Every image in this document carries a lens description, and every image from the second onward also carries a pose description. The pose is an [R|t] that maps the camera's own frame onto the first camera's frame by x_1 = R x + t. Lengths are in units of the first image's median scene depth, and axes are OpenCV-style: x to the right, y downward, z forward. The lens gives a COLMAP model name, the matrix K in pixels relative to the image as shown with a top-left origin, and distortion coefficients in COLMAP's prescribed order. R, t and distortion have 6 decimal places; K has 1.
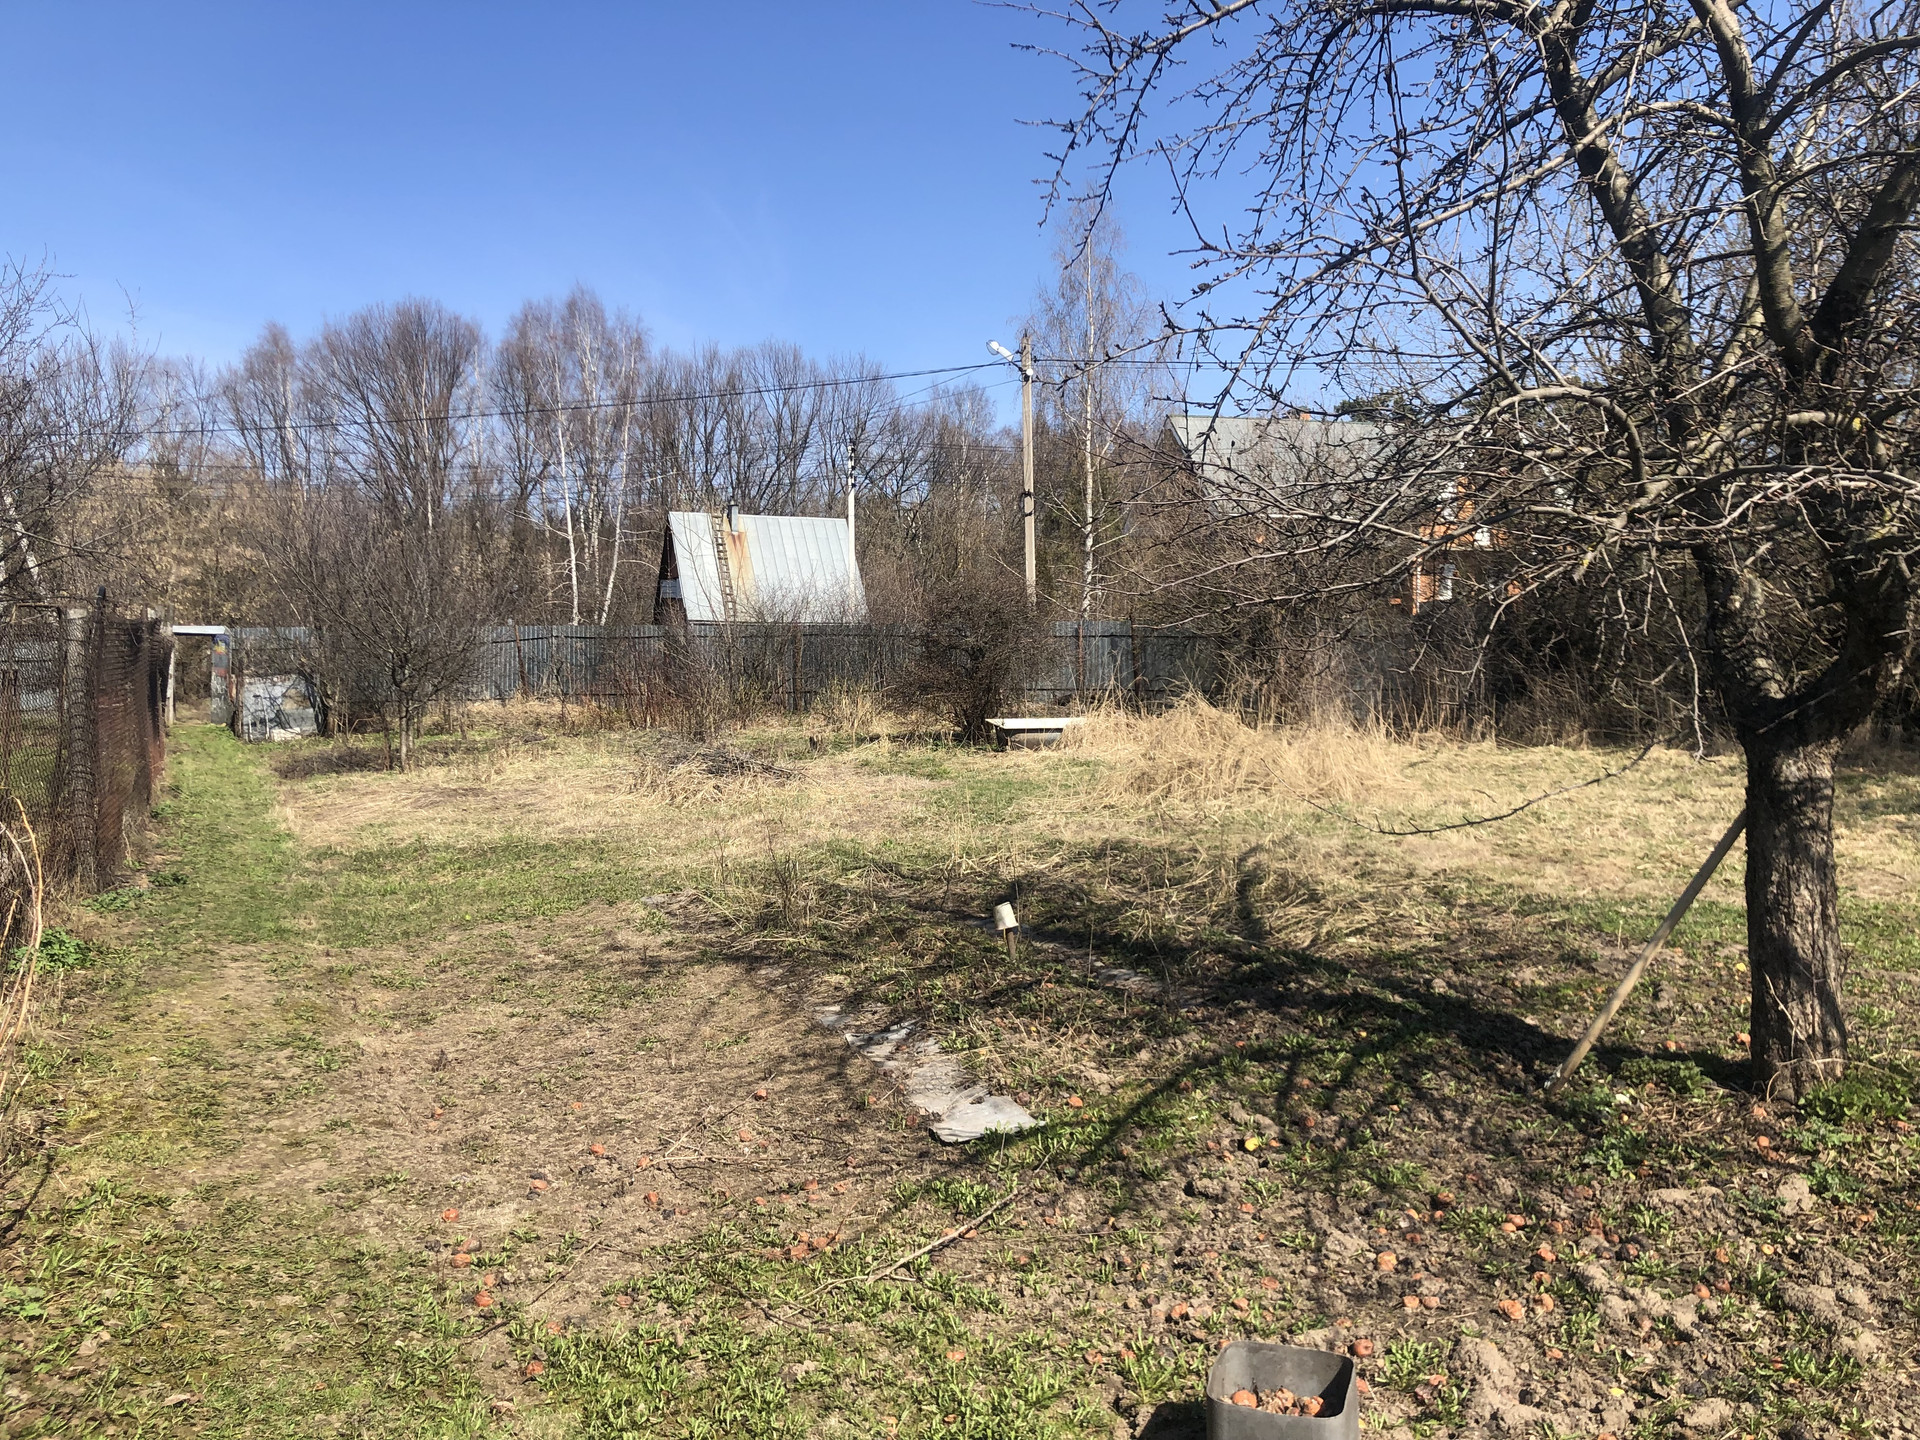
lens RADIAL K [[1557.5, 0, 961.9], [0, 1557.5, 712.6], [0, 0, 1]] dist [0.011765, 0.007237]
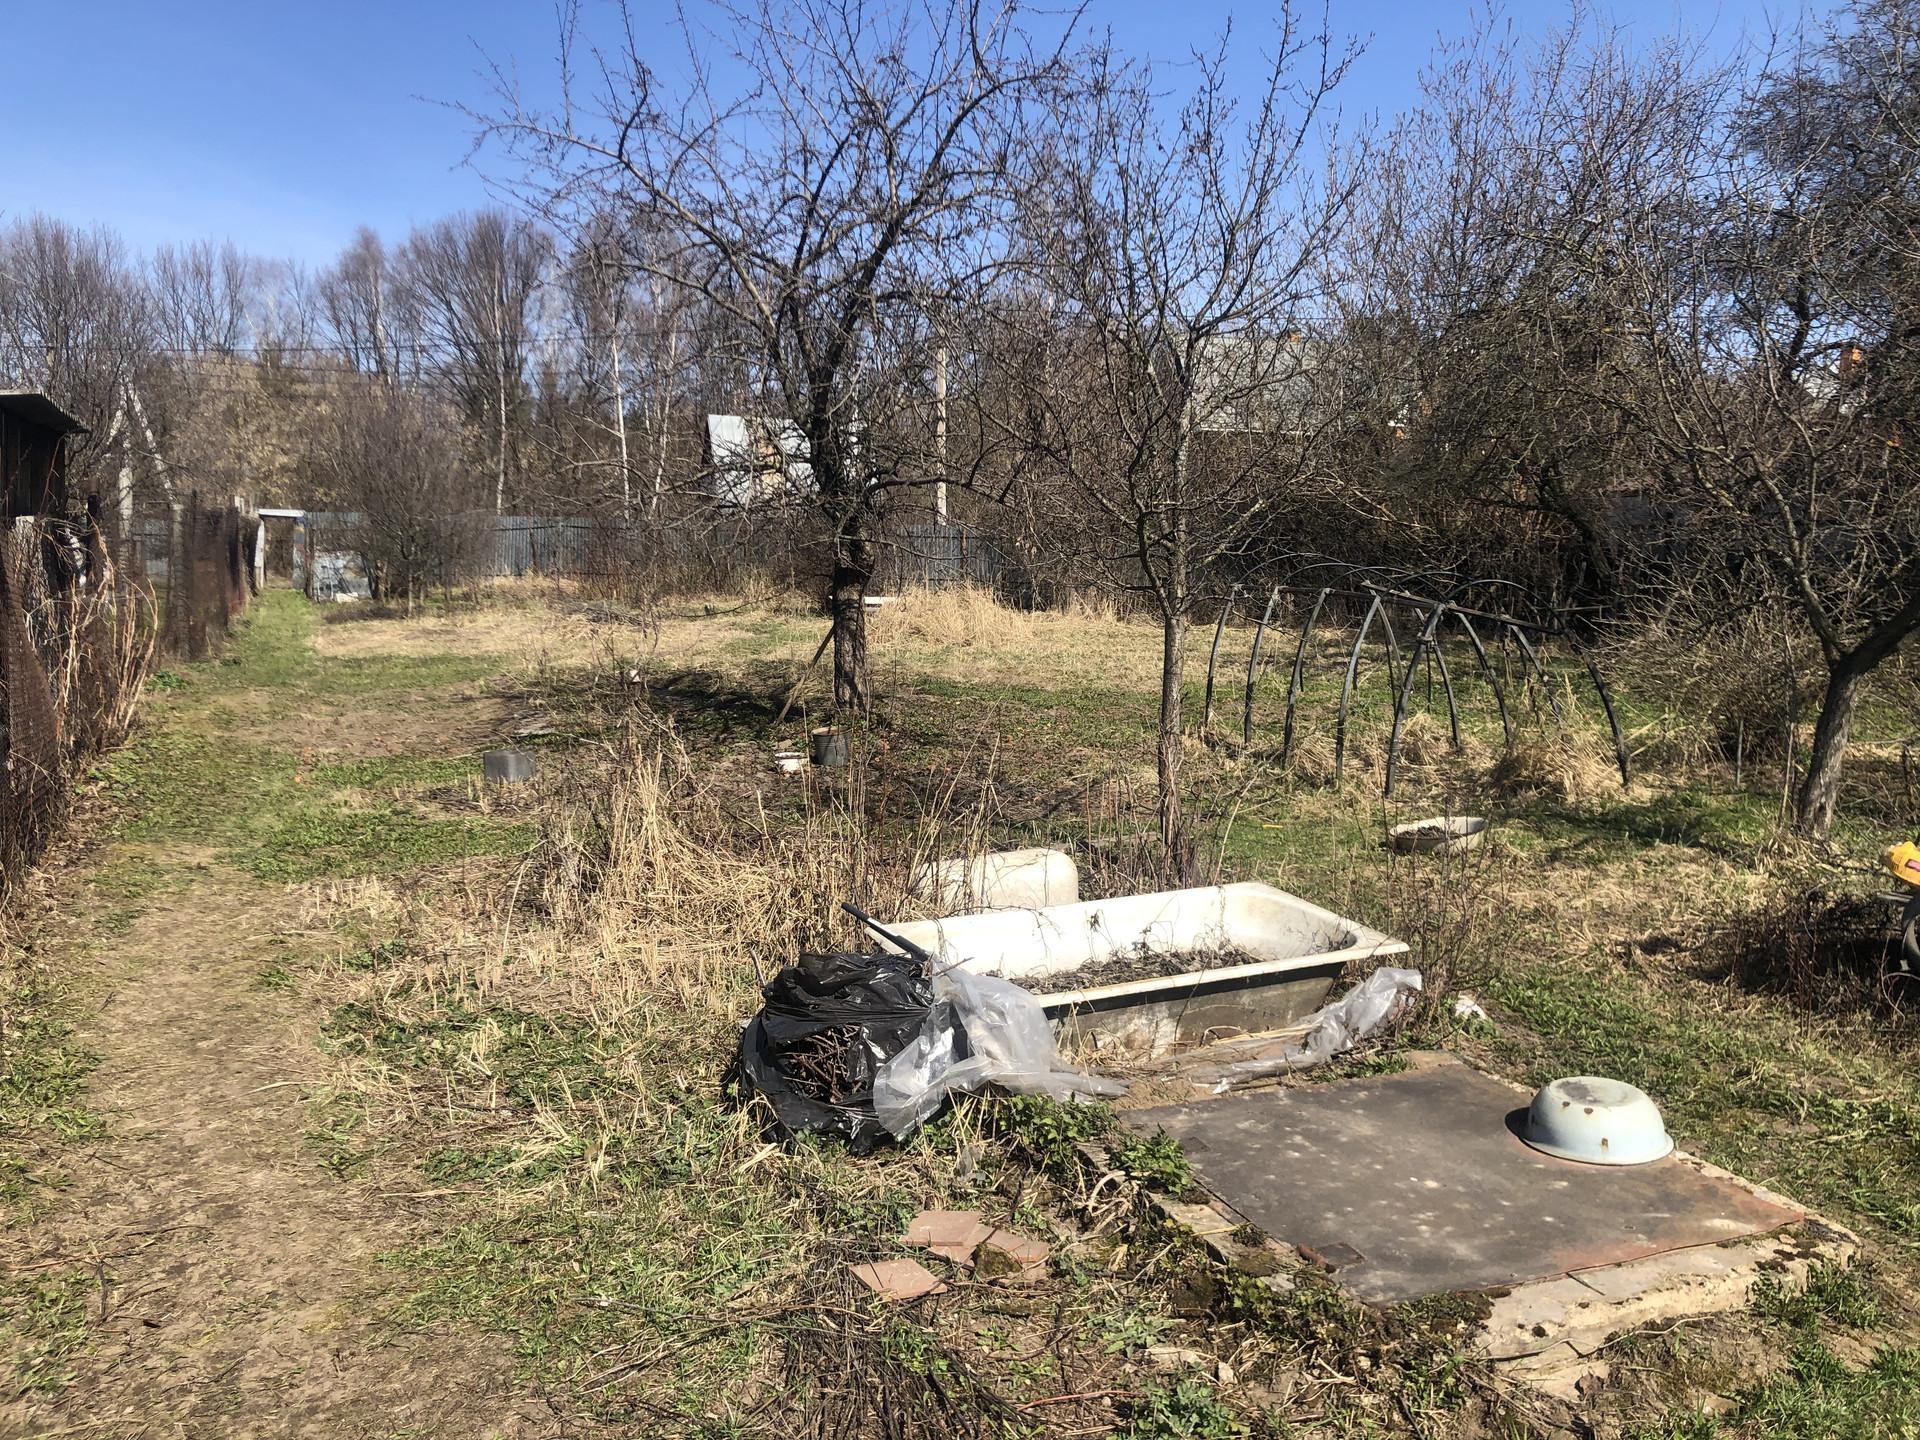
lens RADIAL K [[1557.5, 0, 959.1], [0, 1557.5, 725.2], [0, 0, 1]] dist [0.011765, 0.007237]
pose [[0.997611, 0.033440, -0.060453, 0.142184], [-0.028925, 0.996833, 0.074071, 0.008659], [0.062739, -0.072146, 0.995419, -0.238160]]
